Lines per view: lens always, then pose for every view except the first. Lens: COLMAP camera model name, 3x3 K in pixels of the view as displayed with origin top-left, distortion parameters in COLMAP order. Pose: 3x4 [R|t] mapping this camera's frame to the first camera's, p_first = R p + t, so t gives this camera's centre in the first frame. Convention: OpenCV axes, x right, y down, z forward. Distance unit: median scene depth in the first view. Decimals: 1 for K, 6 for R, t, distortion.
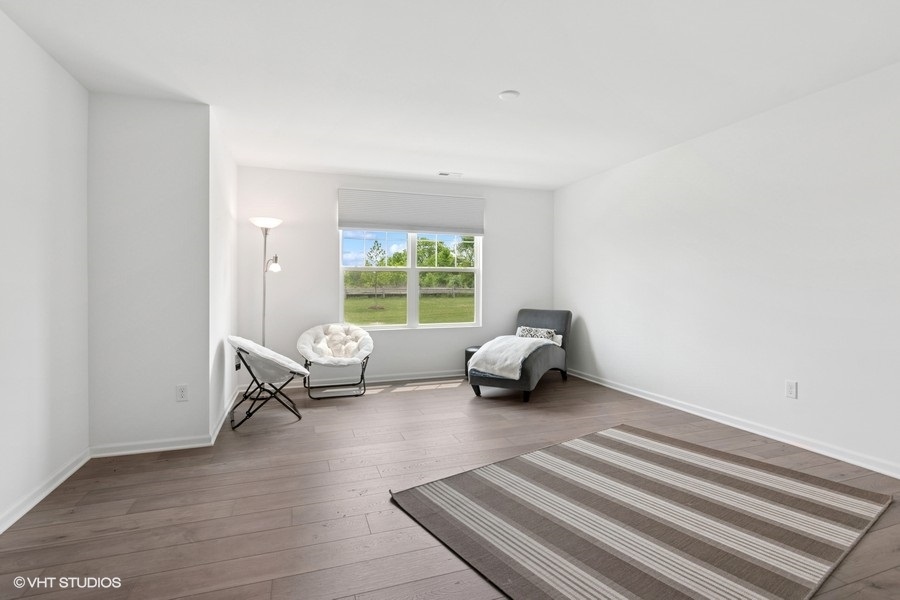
lens RADIAL K [[445.4, 0, 450.0], [0, 445.4, 300.0], [0, 0, 1]] dist [0.000020, -0.000322]
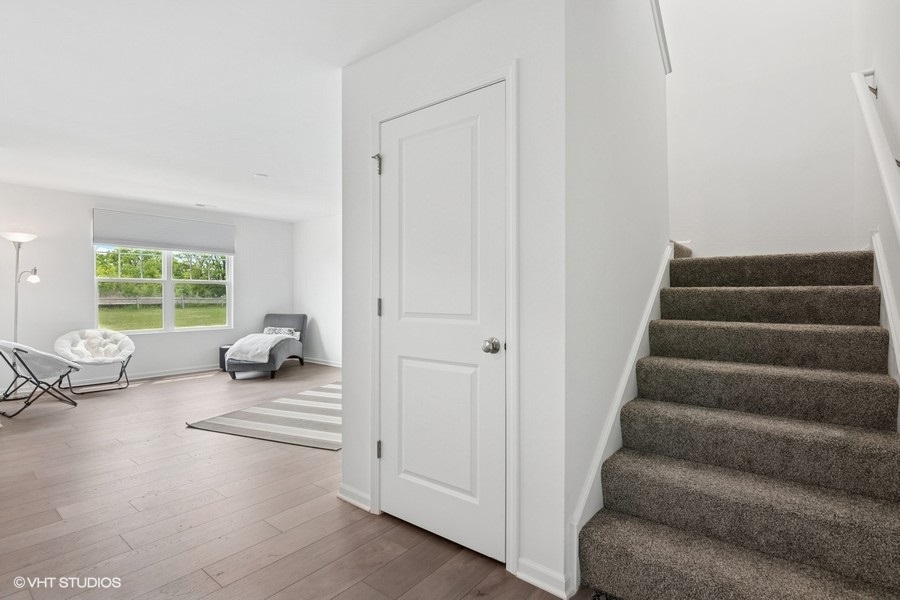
lens RADIAL K [[445.4, 0, 450.0], [0, 445.4, 300.0], [0, 0, 1]] dist [0.000020, -0.000322]
pose [[0.847464, -0.003047, 0.530845, -0.088756], [0.014638, 0.999737, -0.017630, 0.013070], [-0.530652, 0.022712, 0.847286, -0.433918]]
